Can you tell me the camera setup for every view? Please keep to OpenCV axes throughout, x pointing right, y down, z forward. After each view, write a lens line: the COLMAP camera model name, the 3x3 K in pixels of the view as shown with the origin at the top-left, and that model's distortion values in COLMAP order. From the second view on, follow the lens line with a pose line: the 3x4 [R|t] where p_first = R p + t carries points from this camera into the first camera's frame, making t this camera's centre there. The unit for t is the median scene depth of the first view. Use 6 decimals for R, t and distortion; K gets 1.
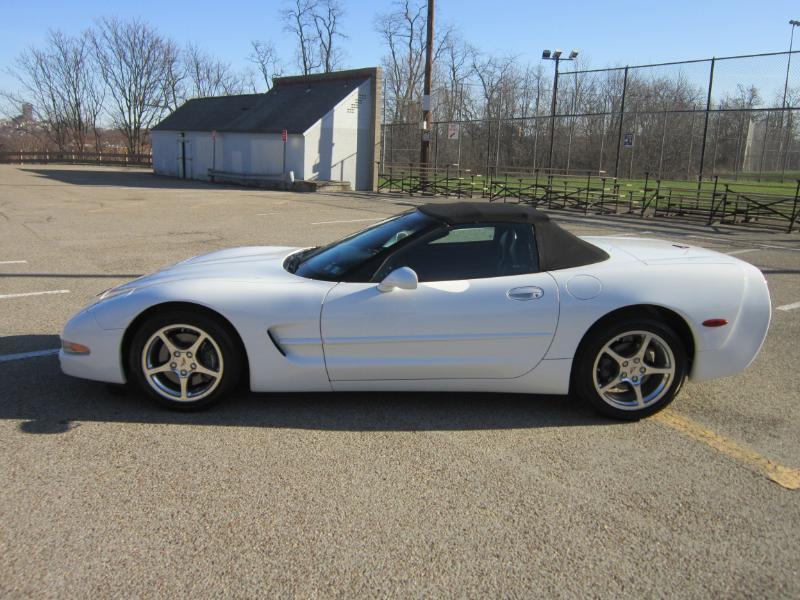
lens RADIAL K [[664.4, 0, 406.5], [0, 664.4, 299.3], [0, 0, 1]] dist [-0.022542, -0.006300]
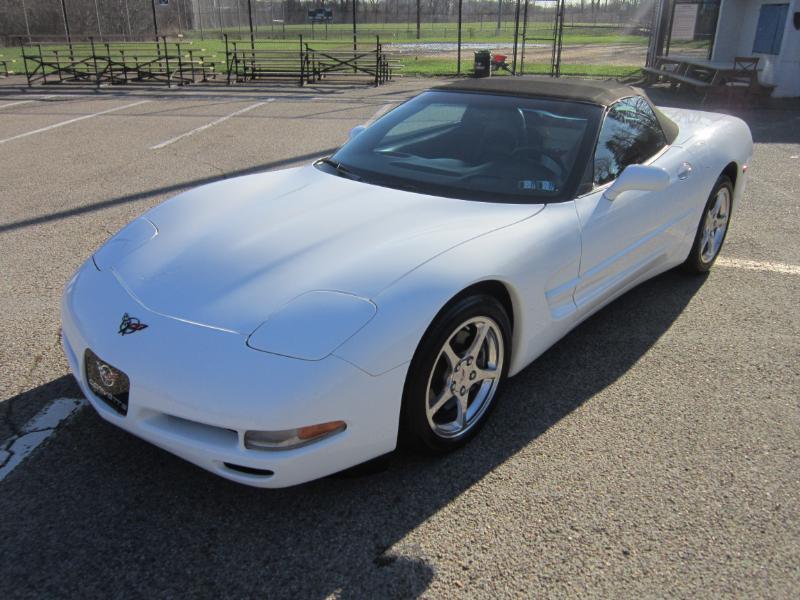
lens RADIAL K [[664.4, 0, 406.5], [0, 664.4, 299.3], [0, 0, 1]] dist [-0.022542, -0.006300]
pose [[0.679630, -0.304063, 0.667569, -0.140659], [0.168949, 0.950463, 0.260913, -0.027040], [-0.713834, -0.064539, 0.697335, 0.109089]]
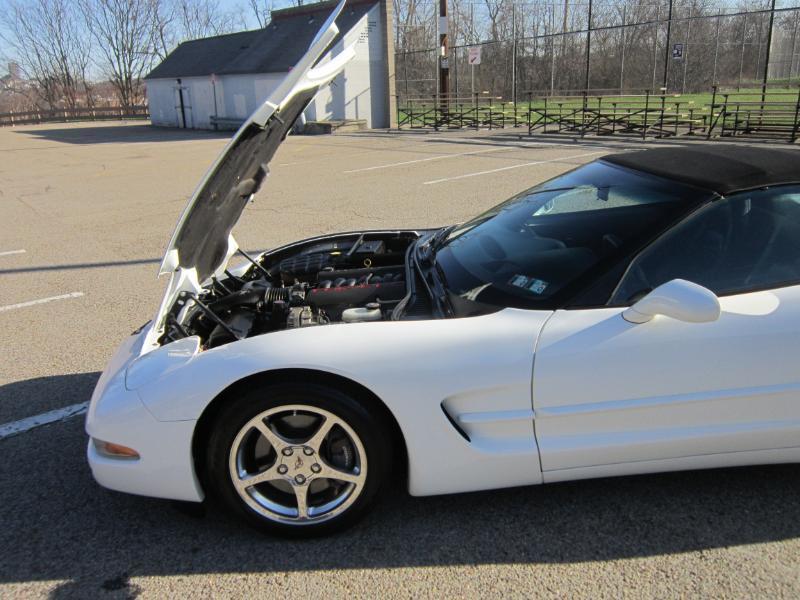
lens RADIAL K [[655.7, 0, 405.2], [0, 655.7, 298.5], [0, 0, 1]] dist [-0.033033, 0.005433]
pose [[0.997544, -0.068910, -0.012573, -0.040771], [0.069820, 0.992612, 0.099232, -0.018566], [0.005642, -0.099866, 0.994985, 0.079004]]
